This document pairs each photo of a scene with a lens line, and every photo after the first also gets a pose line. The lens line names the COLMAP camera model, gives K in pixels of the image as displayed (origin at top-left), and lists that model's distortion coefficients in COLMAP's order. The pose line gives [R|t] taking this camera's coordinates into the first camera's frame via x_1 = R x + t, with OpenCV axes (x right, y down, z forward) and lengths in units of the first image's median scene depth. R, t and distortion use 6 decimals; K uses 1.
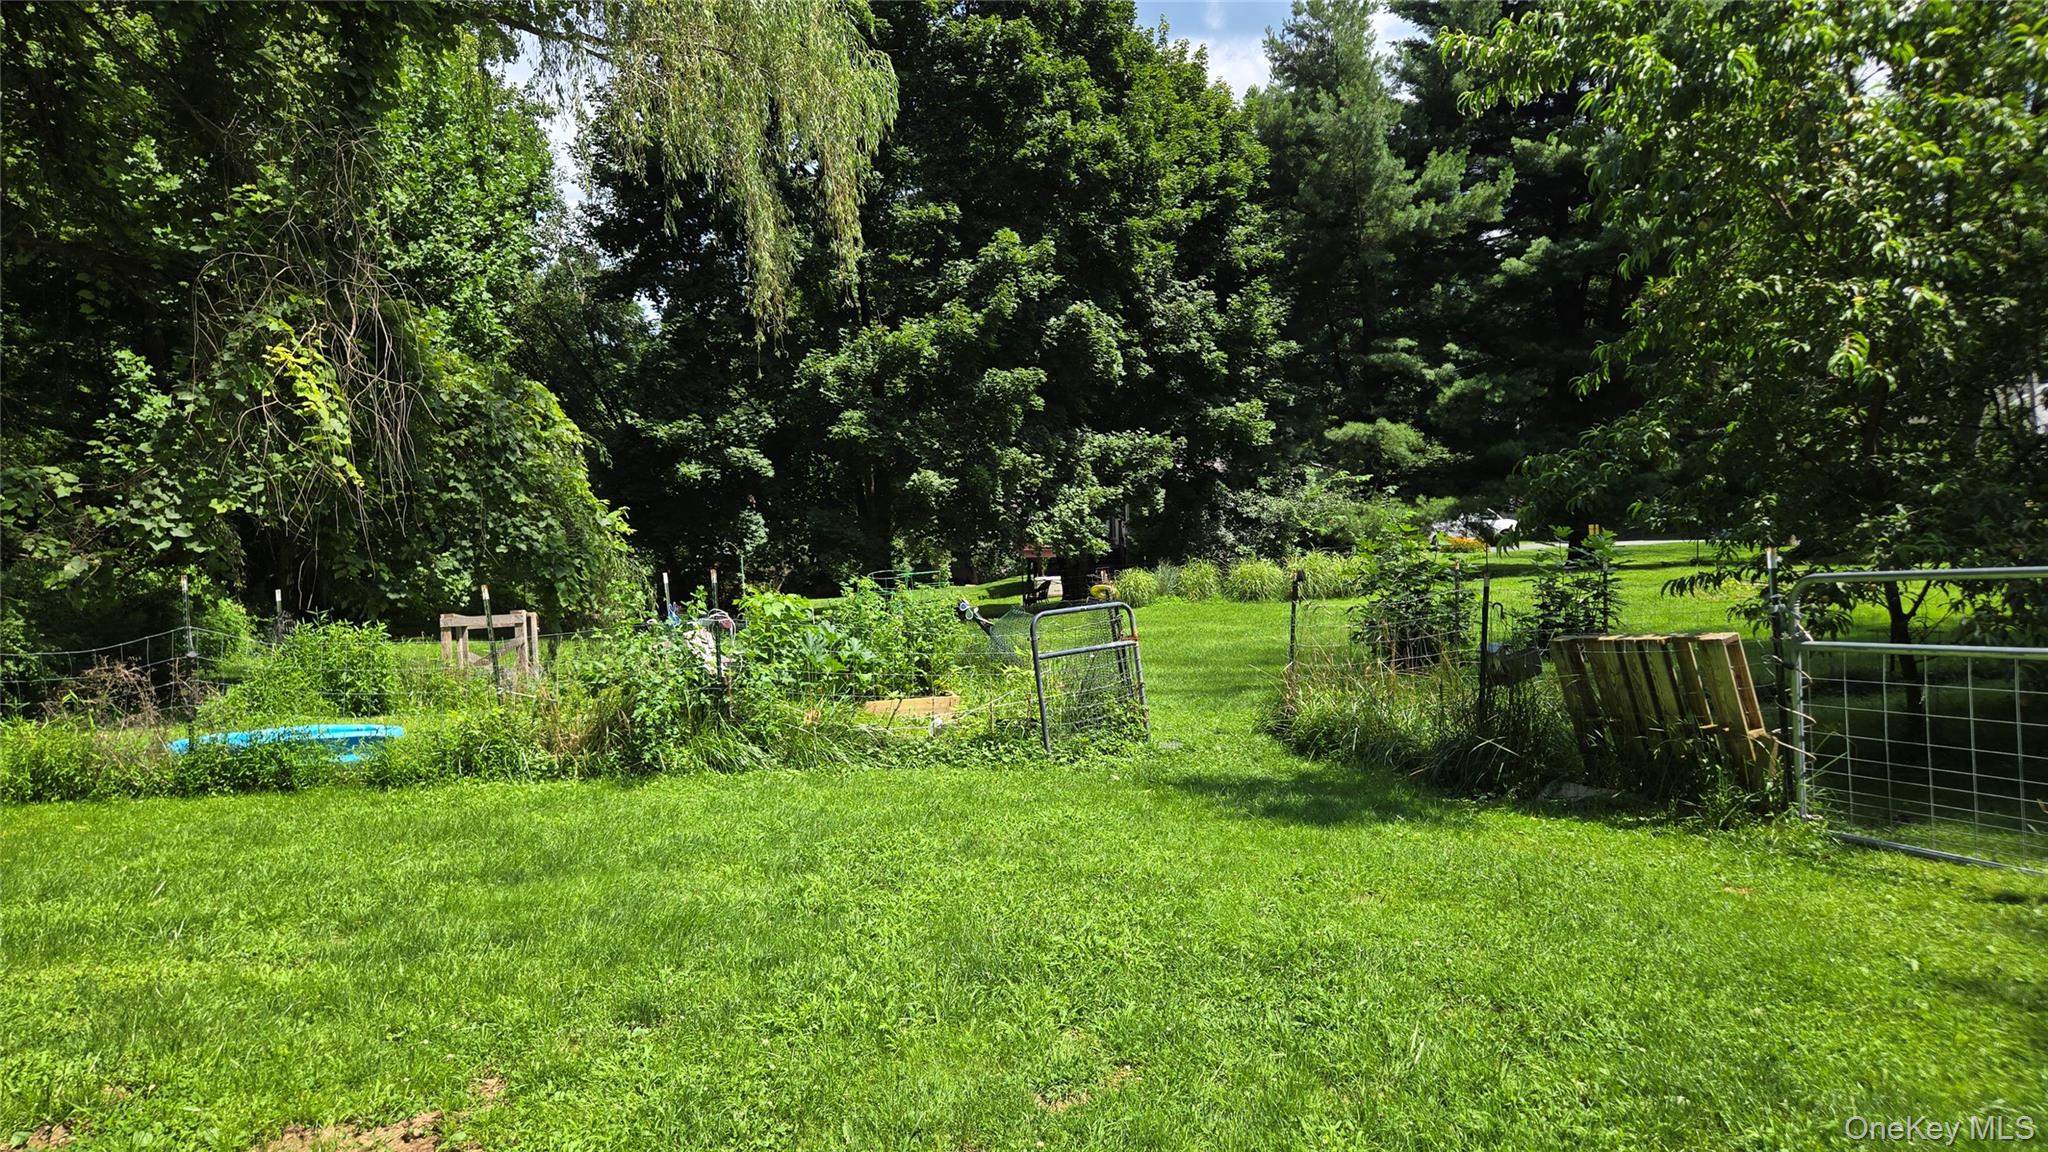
lens RADIAL K [[1368.3, 0, 1011.9], [0, 1368.3, 580.8], [0, 0, 1]] dist [0.095826, -0.089312]
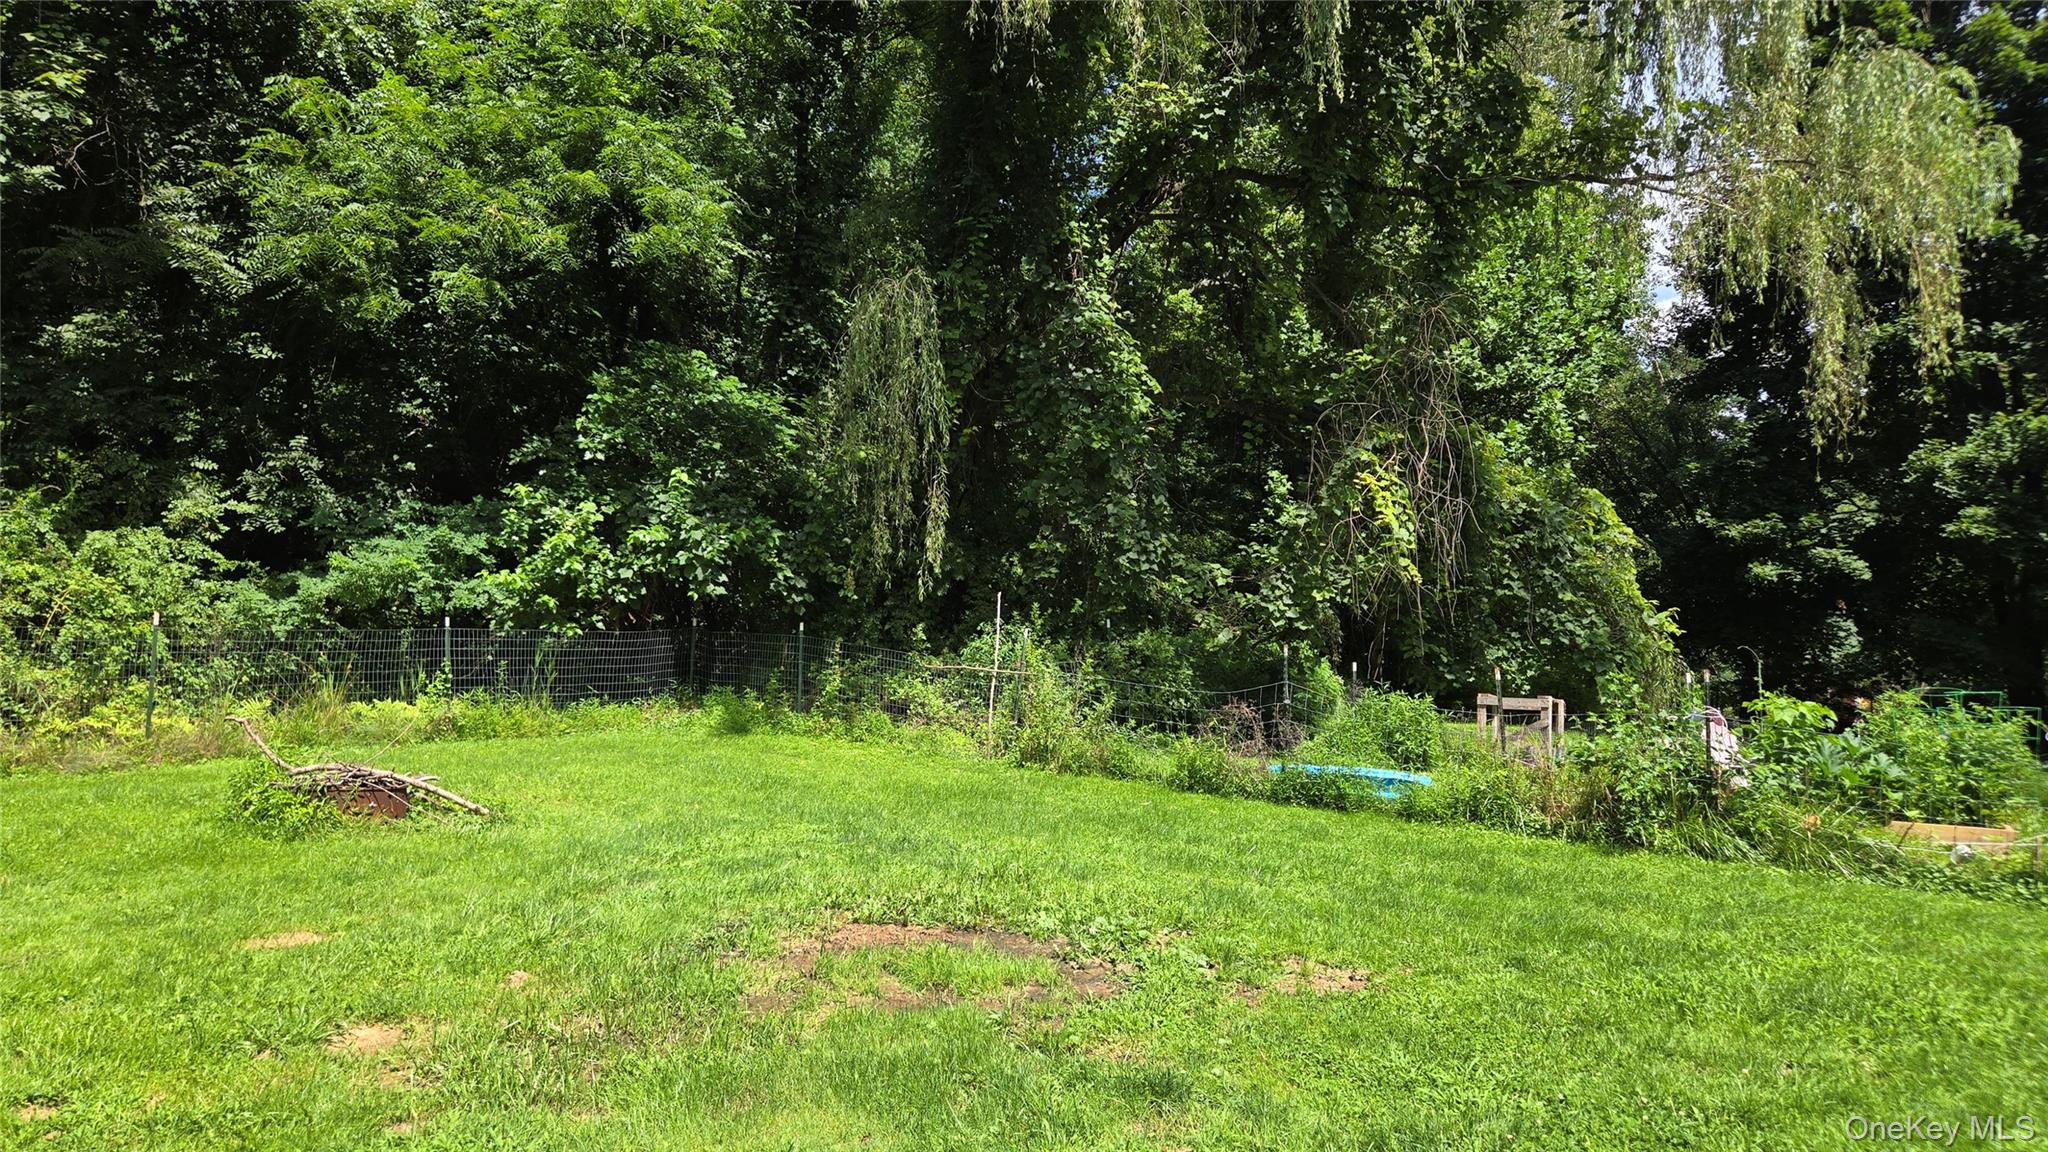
lens RADIAL K [[1368.3, 0, 1011.9], [0, 1368.3, 580.8], [0, 0, 1]] dist [0.095826, -0.089312]
pose [[0.730525, 0.027816, -0.682319, 0.099197], [-0.074331, 0.996472, -0.038959, 0.004506], [0.678829, 0.079178, 0.730015, -0.133828]]
